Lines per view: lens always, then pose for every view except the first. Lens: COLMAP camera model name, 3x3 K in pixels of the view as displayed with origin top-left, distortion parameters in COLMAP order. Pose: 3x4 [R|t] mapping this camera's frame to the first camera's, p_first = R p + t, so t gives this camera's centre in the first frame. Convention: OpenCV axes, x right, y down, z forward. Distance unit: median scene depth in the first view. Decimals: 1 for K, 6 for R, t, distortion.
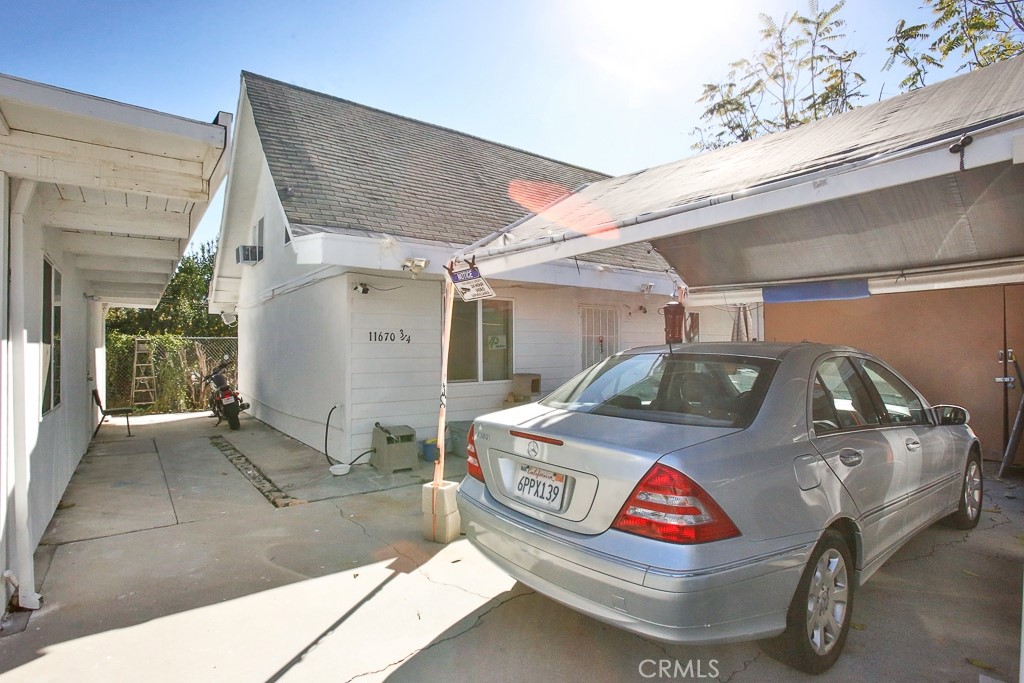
lens RADIAL K [[510.4, 0, 512.0], [0, 510.4, 341.5], [0, 0, 1]] dist [-0.002734, -0.000316]
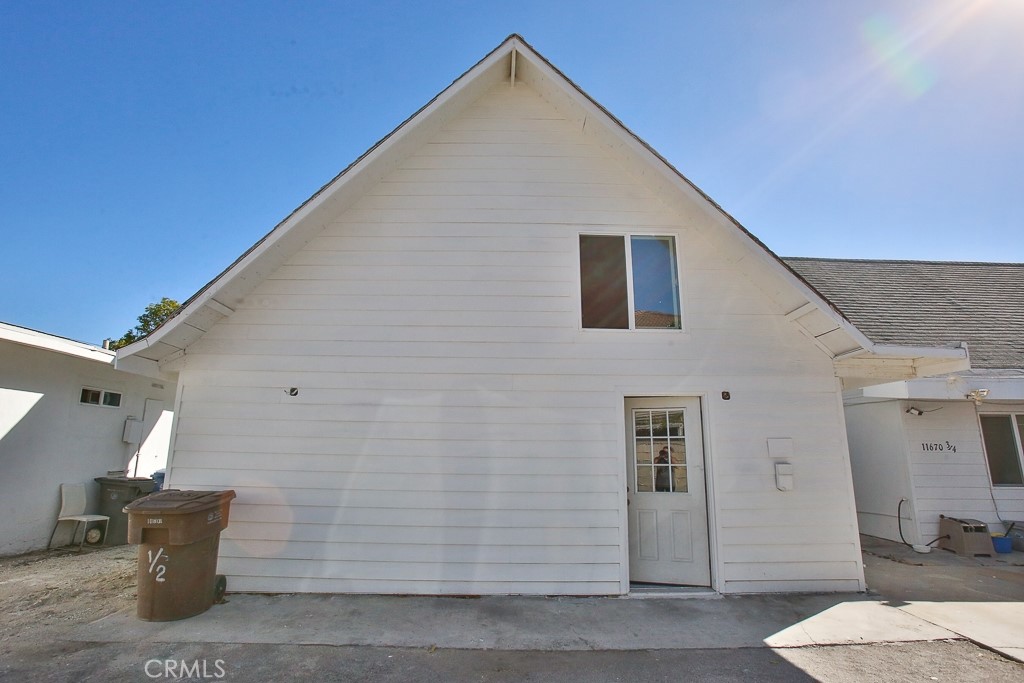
lens RADIAL K [[510.4, 0, 512.0], [0, 510.4, 341.5], [0, 0, 1]] dist [-0.002734, -0.000316]
pose [[0.815576, -0.112001, -0.567707, -0.376400], [-0.003685, 0.980064, -0.198648, -0.012032], [0.578638, 0.164105, 0.798904, -0.742255]]
